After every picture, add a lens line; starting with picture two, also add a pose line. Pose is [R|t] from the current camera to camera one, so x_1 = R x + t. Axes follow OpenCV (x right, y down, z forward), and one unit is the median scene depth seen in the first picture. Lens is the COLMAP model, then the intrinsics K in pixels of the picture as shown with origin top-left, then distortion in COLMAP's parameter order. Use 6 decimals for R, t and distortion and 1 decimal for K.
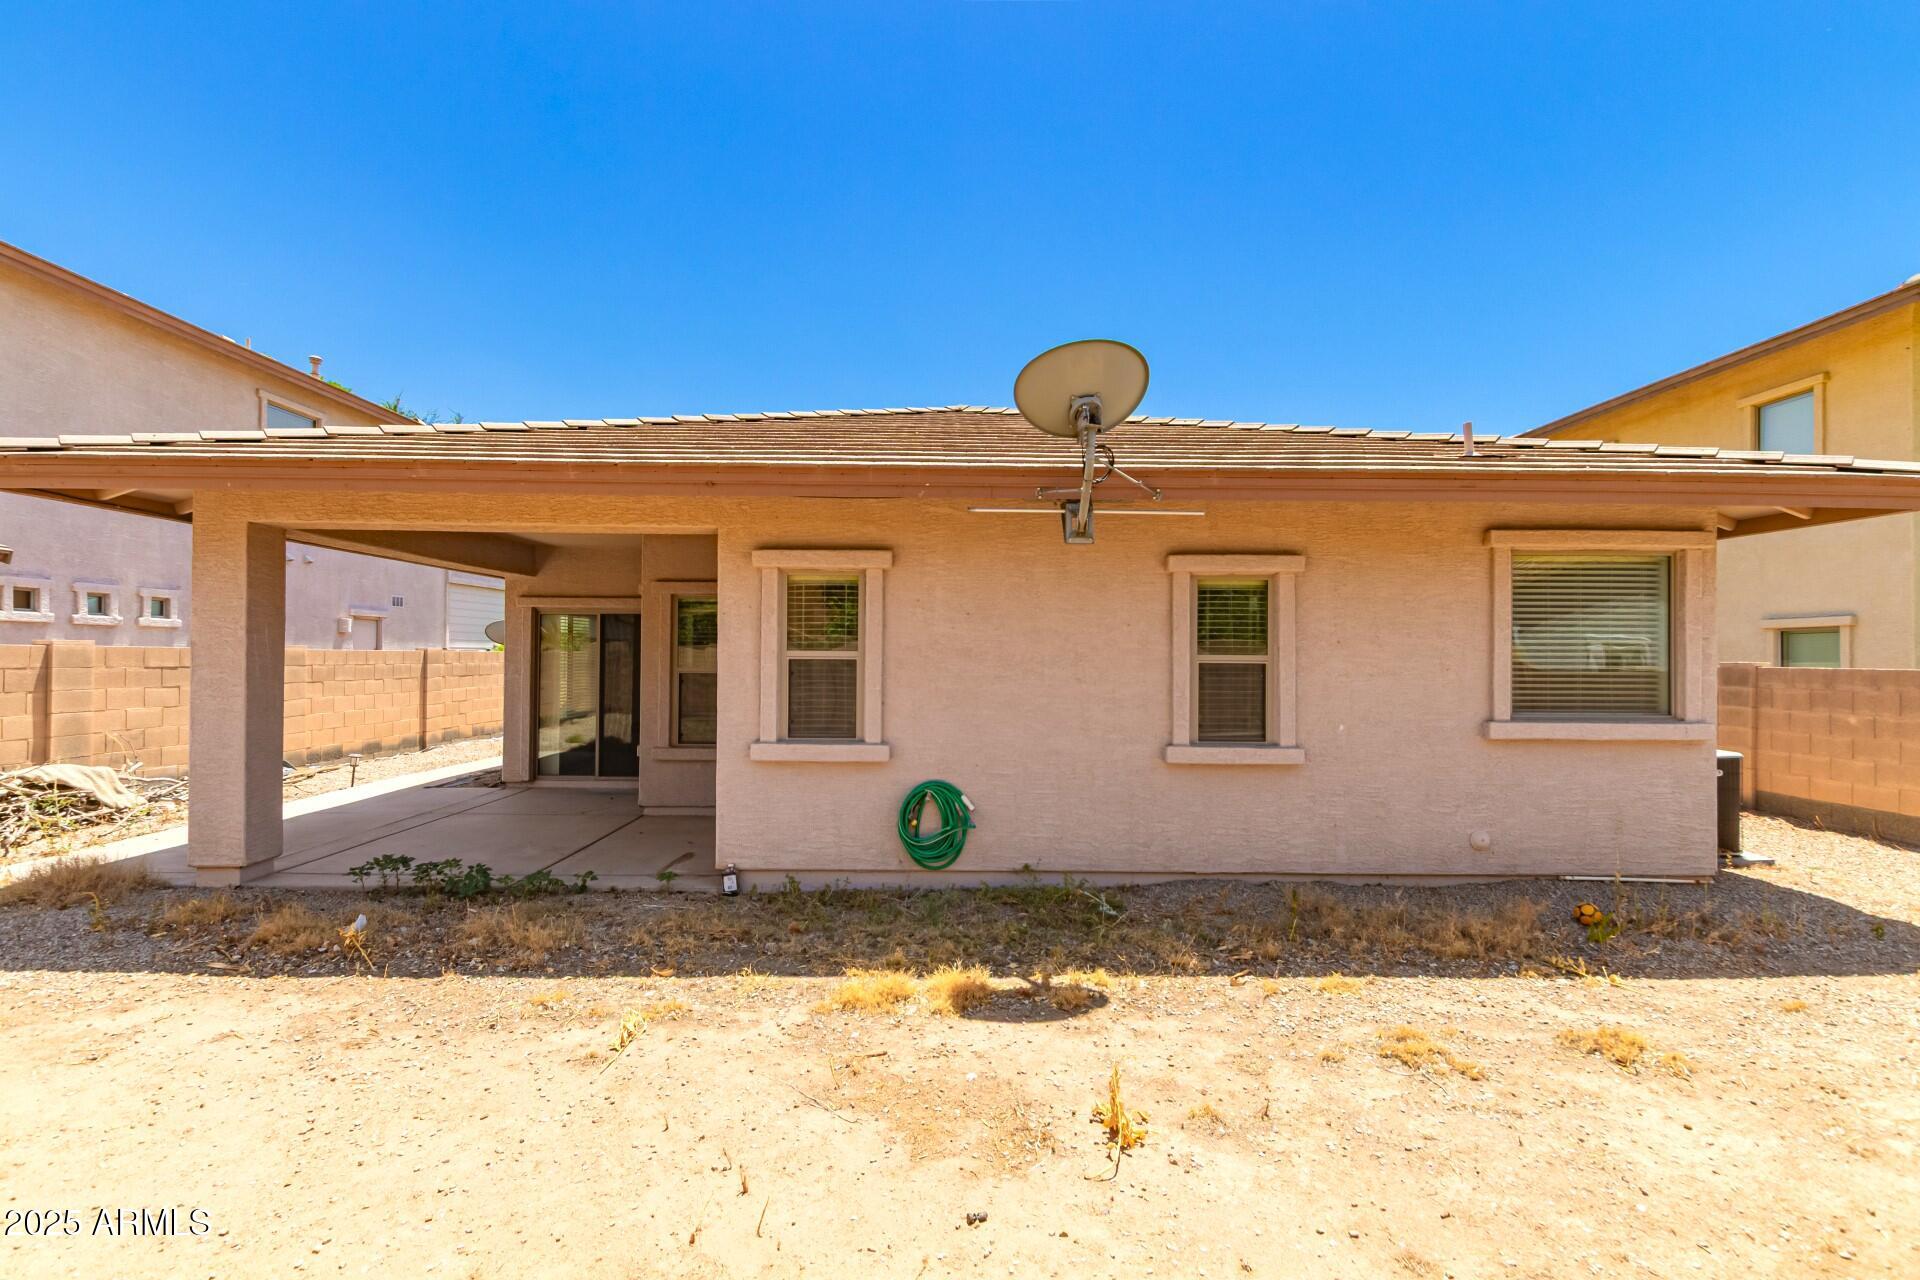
lens RADIAL K [[877.4, 0, 958.5], [0, 877.4, 642.8], [0, 0, 1]] dist [0.010769, -0.004128]
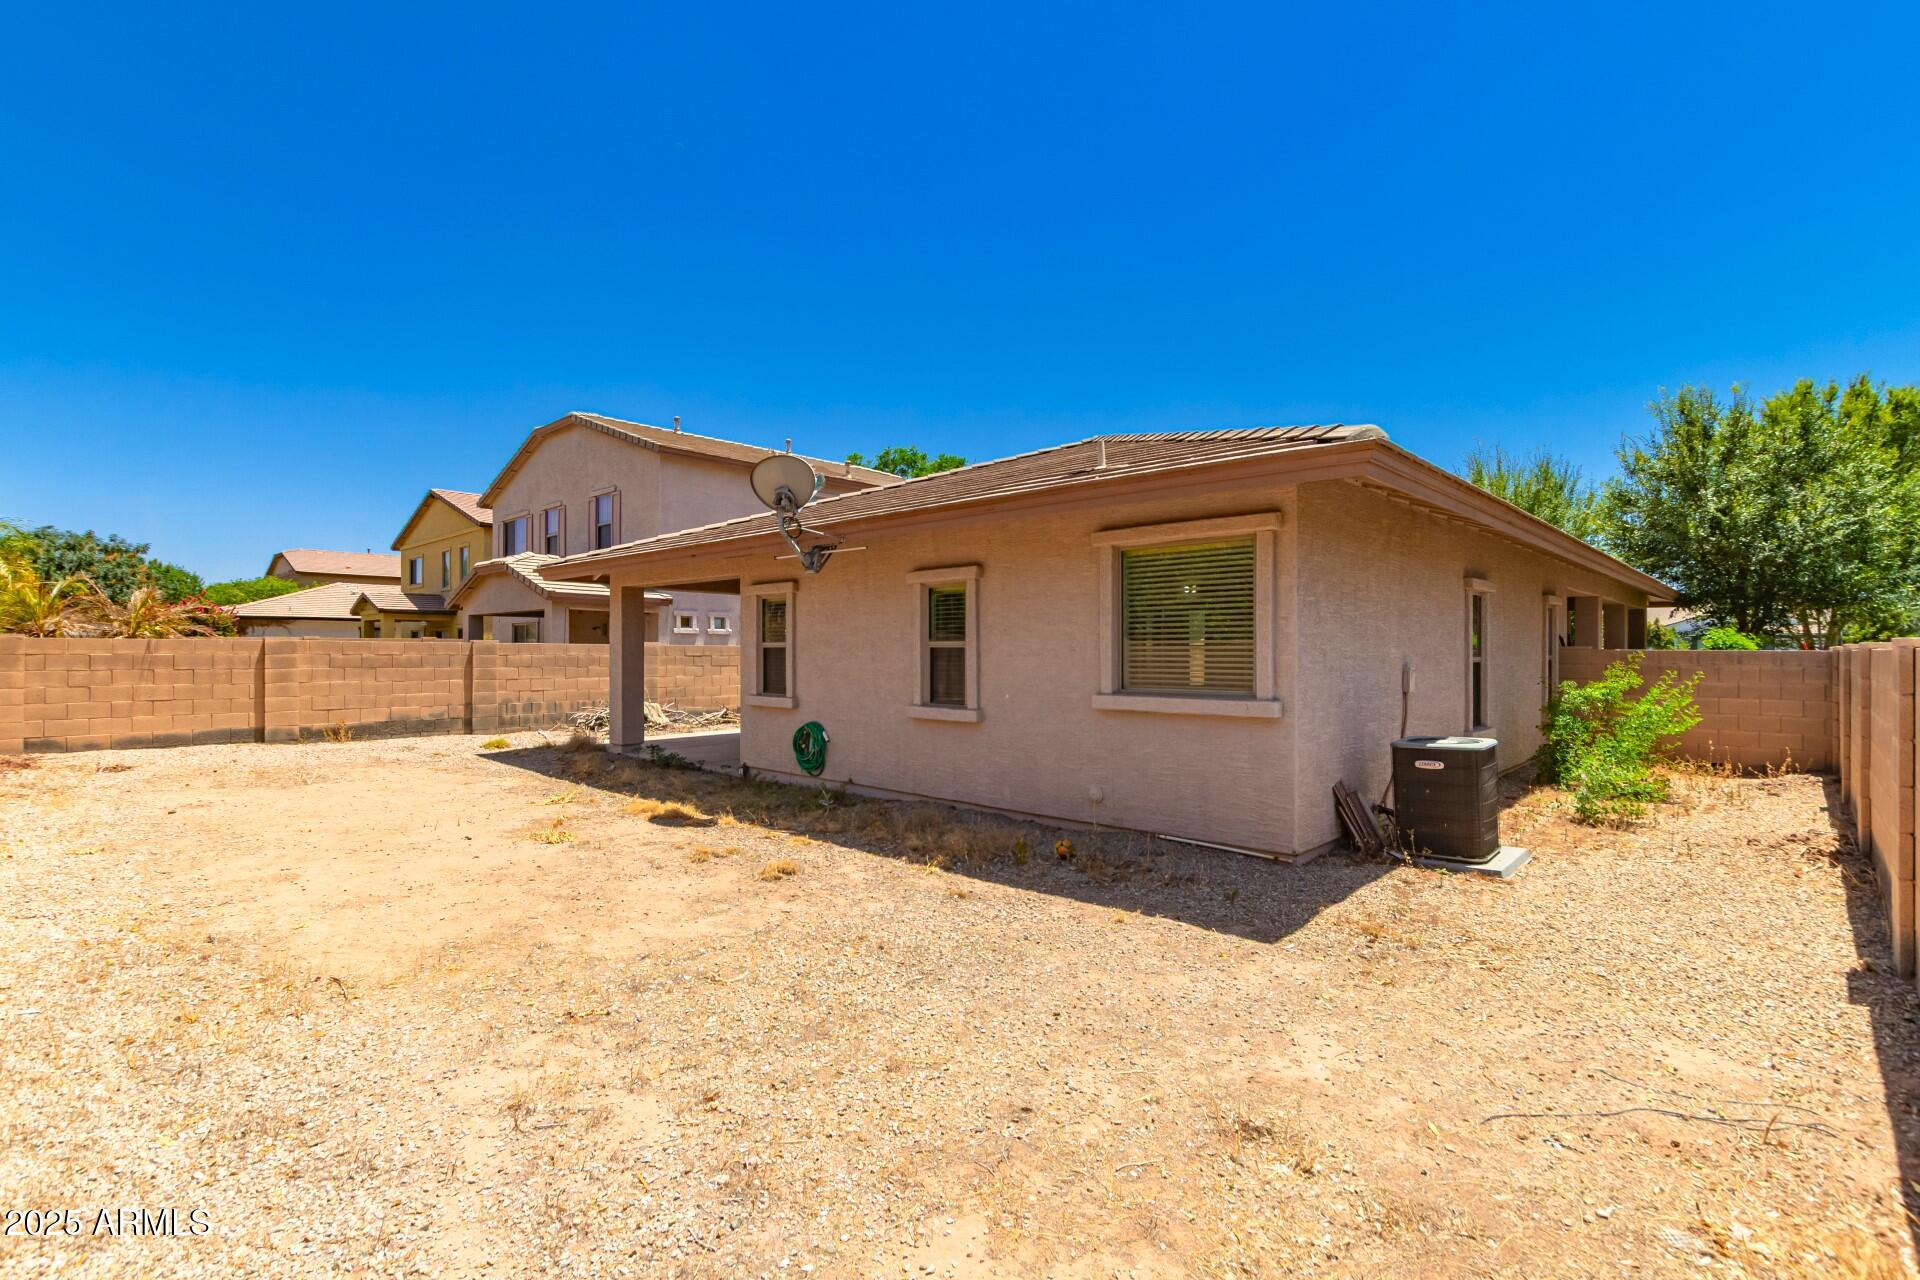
lens RADIAL K [[877.4, 0, 951.1], [0, 877.4, 643.7], [0, 0, 1]] dist [0.010769, -0.004128]
pose [[0.715282, -0.013311, -0.698710, 1.280234], [0.020678, 0.999784, 0.002122, 0.014964], [0.698530, -0.015966, 0.715402, 0.020001]]
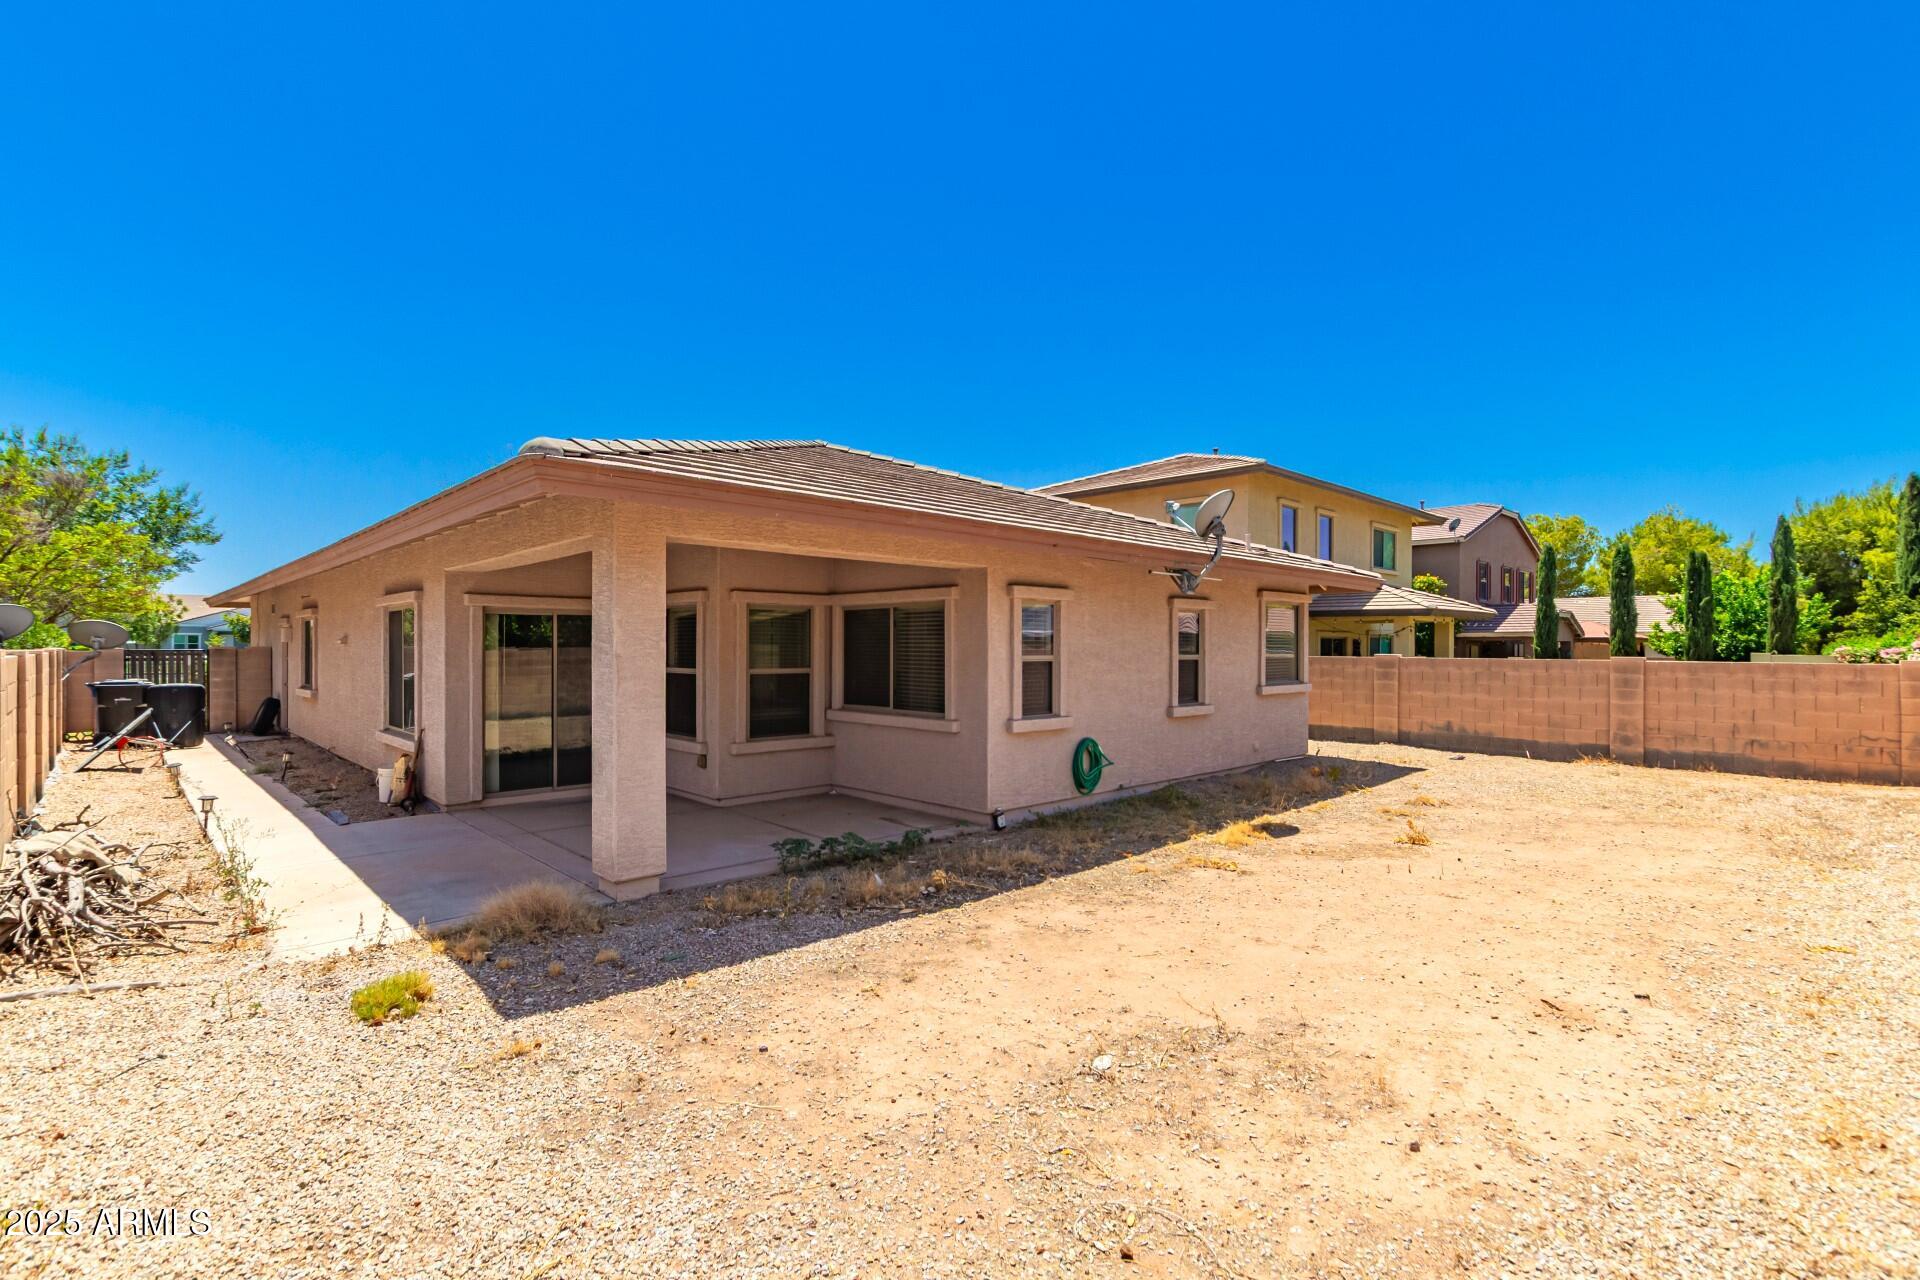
lens RADIAL K [[877.4, 0, 955.8], [0, 877.4, 653.4], [0, 0, 1]] dist [0.010769, -0.004128]
pose [[0.726133, -0.010979, 0.687467, -1.257710], [-0.003008, 0.999812, 0.019144, -0.021713], [-0.687548, -0.015969, 0.725963, 0.032051]]
